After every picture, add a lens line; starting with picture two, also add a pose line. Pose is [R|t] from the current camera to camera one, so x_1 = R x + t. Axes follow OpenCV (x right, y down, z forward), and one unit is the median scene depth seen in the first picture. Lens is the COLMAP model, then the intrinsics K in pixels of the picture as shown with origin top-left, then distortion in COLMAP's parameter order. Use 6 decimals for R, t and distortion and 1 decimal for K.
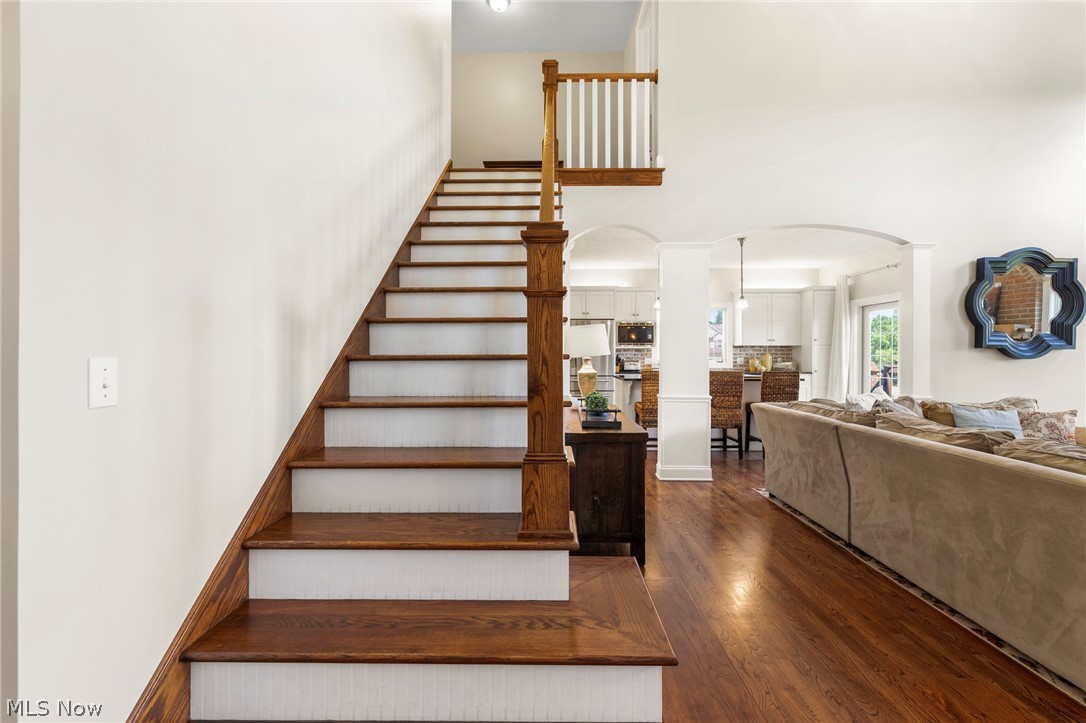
lens RADIAL K [[472.8, 0, 542.2], [0, 472.8, 355.0], [0, 0, 1]] dist [-0.000971, -0.000082]
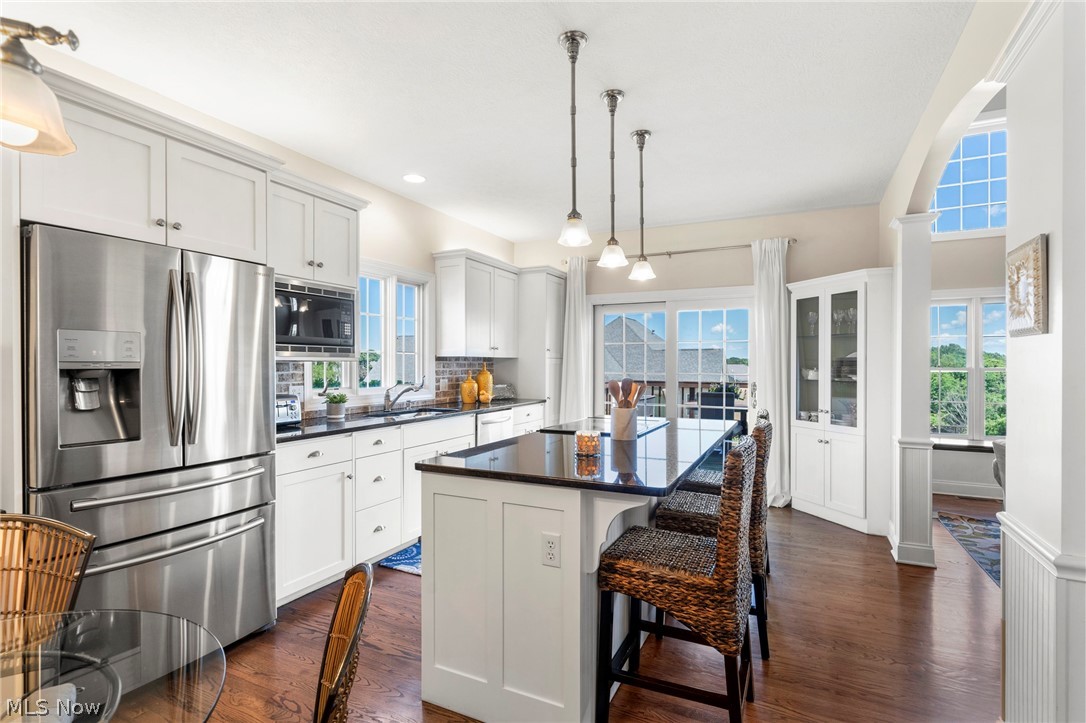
lens RADIAL K [[527.7, 0, 539.2], [0, 527.7, 364.3], [0, 0, 1]] dist [0.001533, 0.000058]
pose [[0.431649, -0.000578, 0.902041, -0.114260], [-0.000442, 1.000000, 0.000853, -0.017619], [-0.902041, -0.000767, 0.431649, 0.977285]]
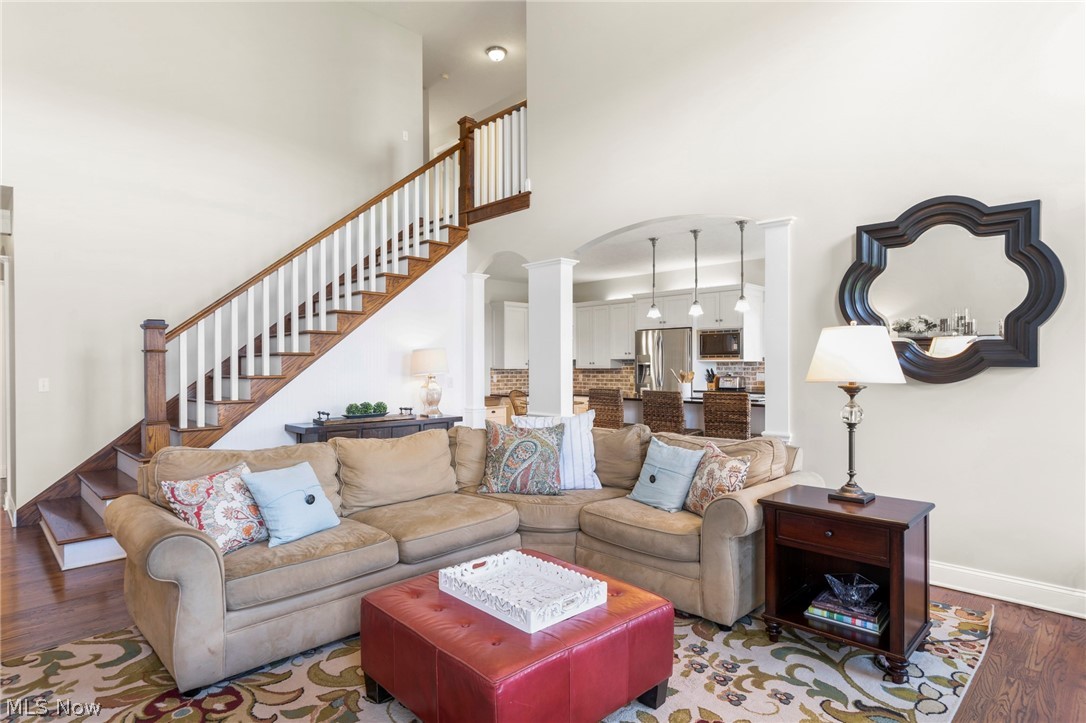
lens RADIAL K [[576.4, 0, 540.2], [0, 576.4, 364.7], [0, 0, 1]] dist [0.003289, 0.000297]
pose [[0.713044, -0.003867, -0.701109, 0.963540], [0.005601, 0.999984, 0.000181, -0.015156], [0.701097, -0.004056, 0.713055, 0.100213]]
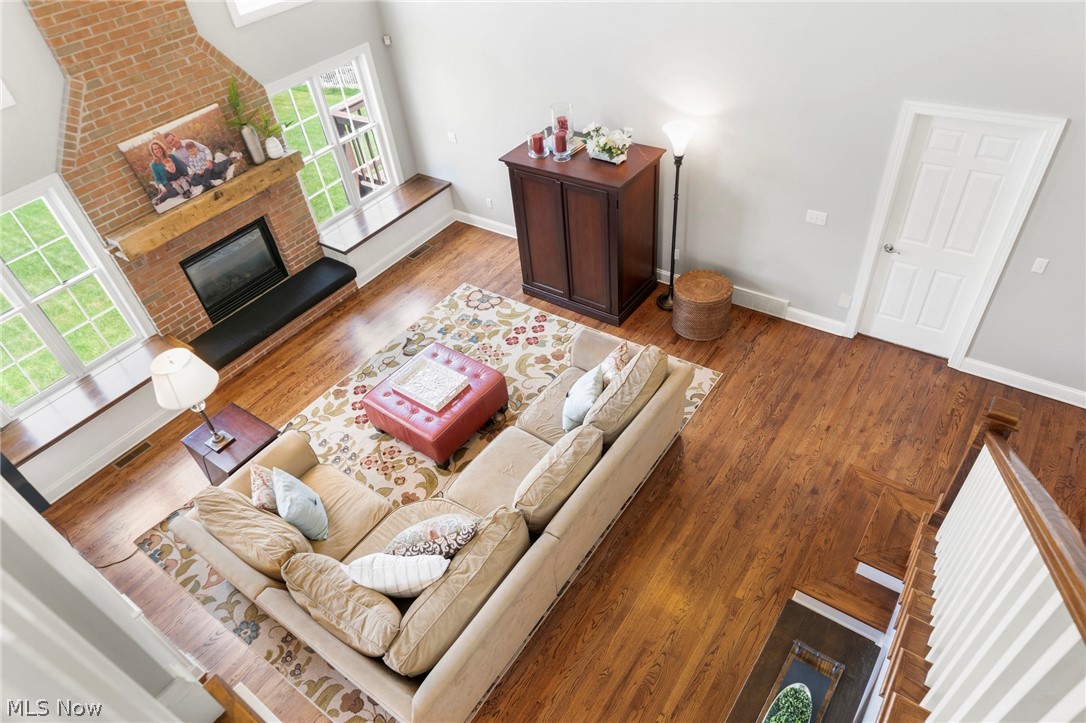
lens RADIAL K [[664.6, 0, 543.3], [0, 664.6, 368.0], [0, 0, 1]] dist [-0.003026, -0.000363]
pose [[-0.817267, -0.326369, 0.474930, 0.068645], [0.093432, 0.738209, 0.668071, -0.526336], [-0.568635, 0.590365, -0.572820, 0.834250]]
